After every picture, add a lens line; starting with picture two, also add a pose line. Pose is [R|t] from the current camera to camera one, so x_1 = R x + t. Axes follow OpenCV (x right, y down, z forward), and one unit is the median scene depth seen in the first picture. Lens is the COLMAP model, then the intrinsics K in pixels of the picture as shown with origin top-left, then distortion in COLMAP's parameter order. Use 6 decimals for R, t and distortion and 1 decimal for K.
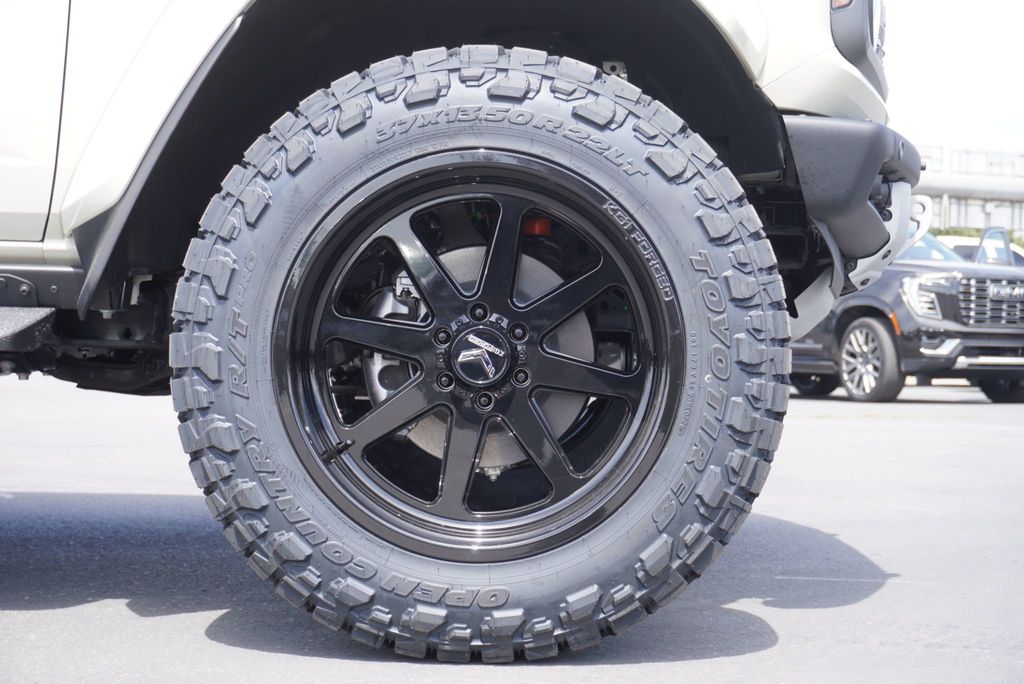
lens RADIAL K [[1754.2, 0, 515.7], [0, 1754.2, 337.3], [0, 0, 1]] dist [-0.062845, 0.000000]
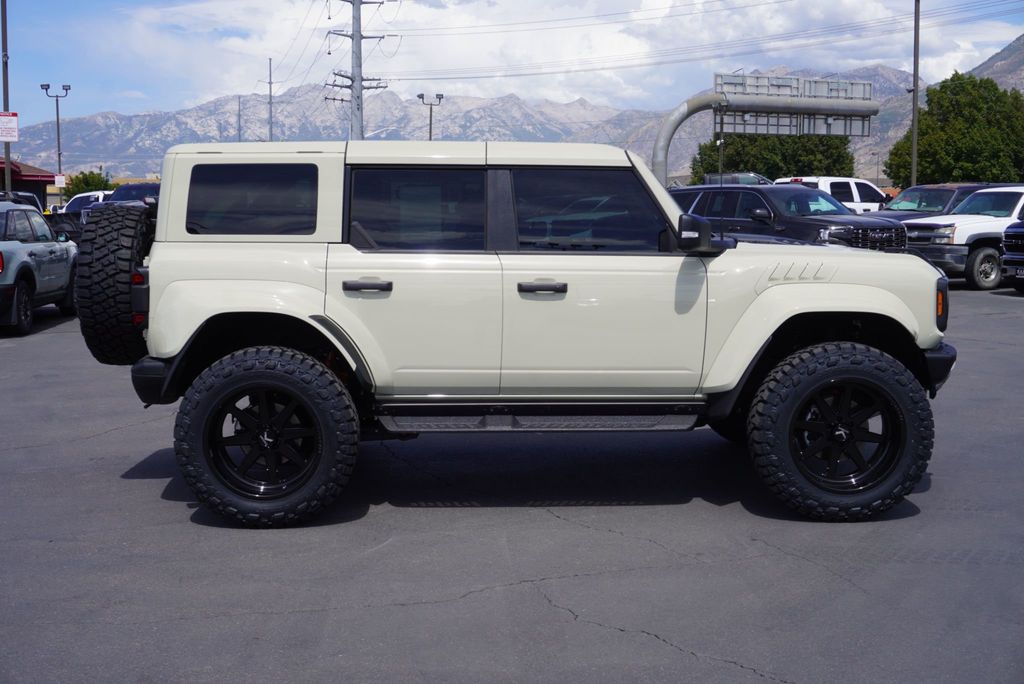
lens RADIAL K [[1340.3, 0, 505.5], [0, 1340.3, 336.4], [0, 0, 1]] dist [0.021684, 0.000000]
pose [[0.997977, -0.030172, 0.055954, -0.841795], [0.022628, 0.991142, 0.130861, -0.550734], [-0.059407, -0.129330, 0.989820, -1.578194]]
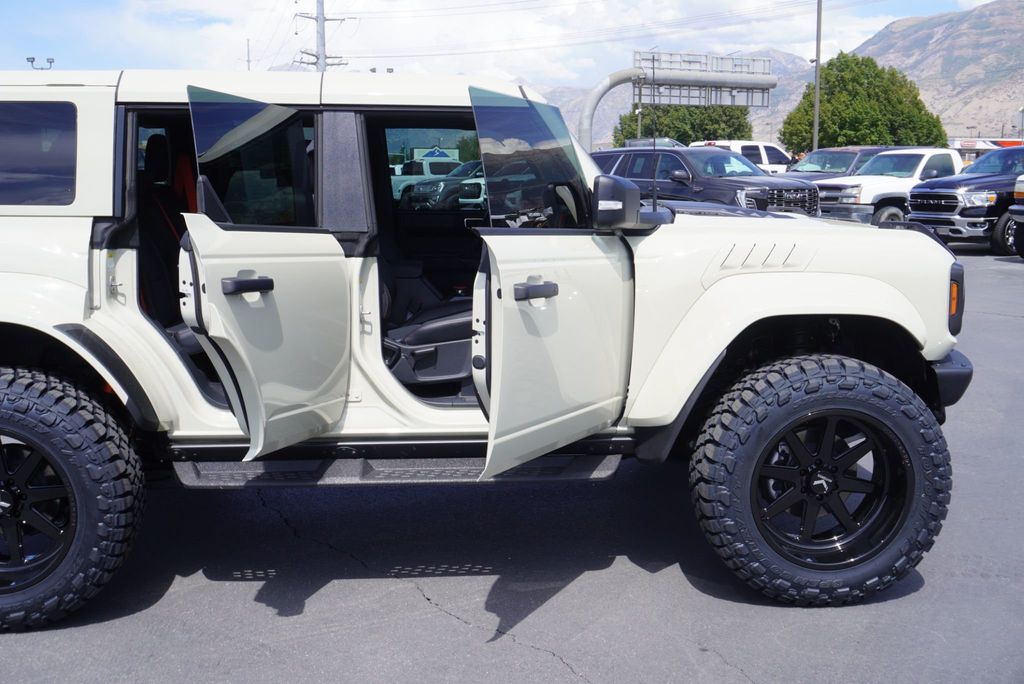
lens RADIAL K [[1074.9, 0, 522.1], [0, 1074.9, 321.0], [0, 0, 1]] dist [0.049657, 0.000000]
pose [[0.993411, -0.041021, 0.107017, -0.606792], [0.021876, 0.984453, 0.174281, -0.498114], [-0.112502, -0.170792, 0.978863, -0.402400]]
